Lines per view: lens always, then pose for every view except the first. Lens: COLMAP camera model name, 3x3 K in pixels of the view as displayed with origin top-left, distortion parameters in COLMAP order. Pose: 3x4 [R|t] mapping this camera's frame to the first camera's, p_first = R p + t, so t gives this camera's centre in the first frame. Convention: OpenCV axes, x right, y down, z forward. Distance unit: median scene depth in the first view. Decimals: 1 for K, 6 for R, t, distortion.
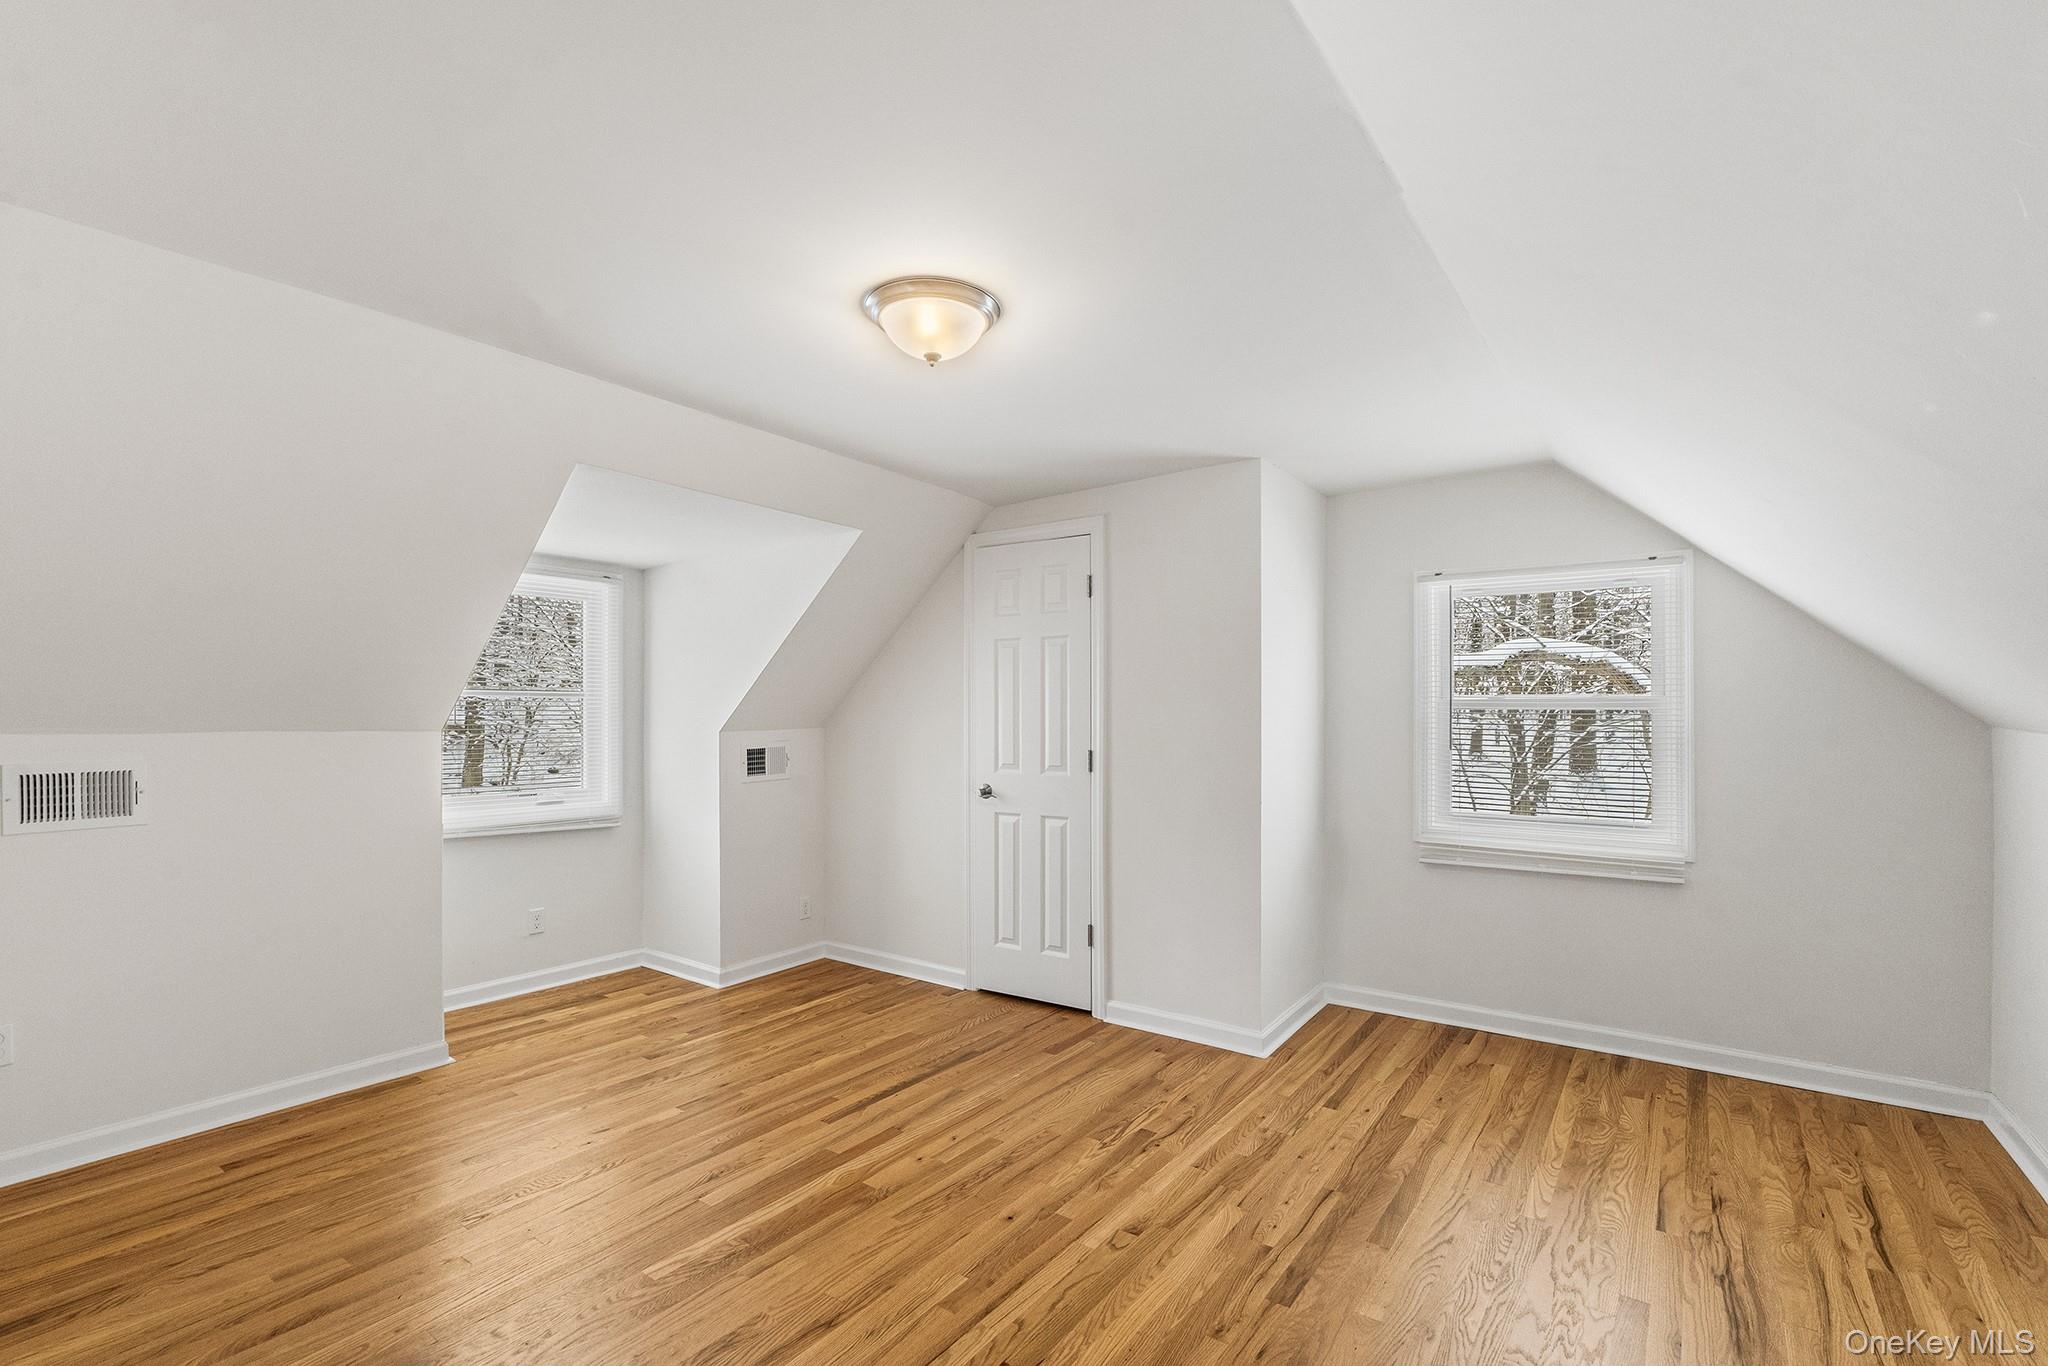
lens RADIAL K [[926.8, 0, 1011.3], [0, 926.8, 695.4], [0, 0, 1]] dist [-0.000689, 0.000838]
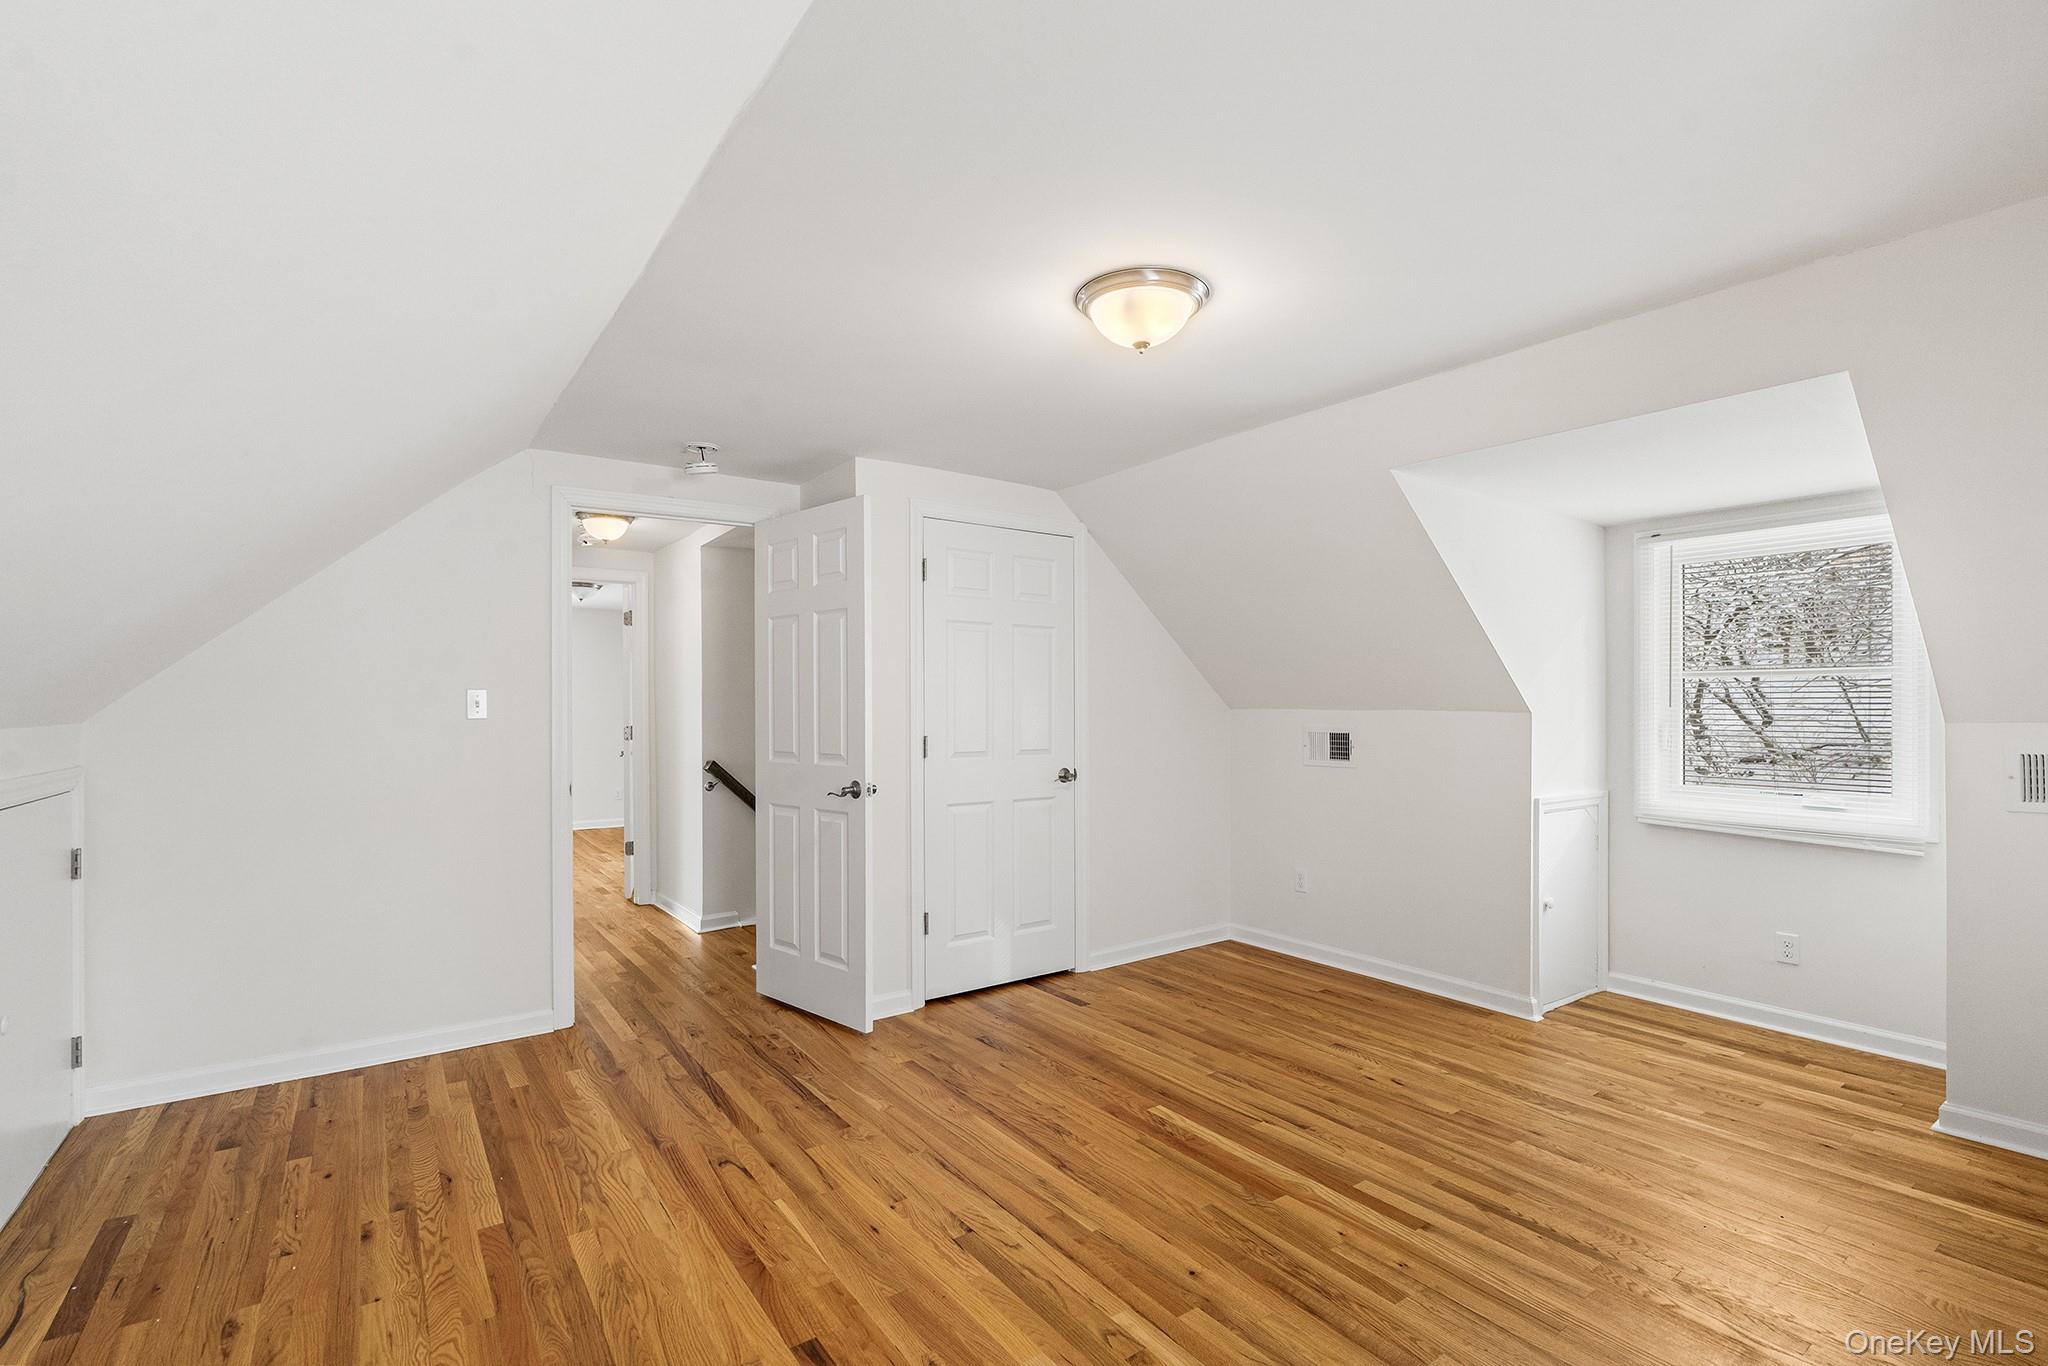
lens RADIAL K [[926.8, 0, 1012.7], [0, 926.8, 692.2], [0, 0, 1]] dist [-0.000689, 0.000838]
pose [[-0.299231, -0.002928, -0.954176, 0.649215], [0.023555, 0.999668, -0.010455, 0.013064], [0.953890, -0.025604, -0.299062, 0.811604]]
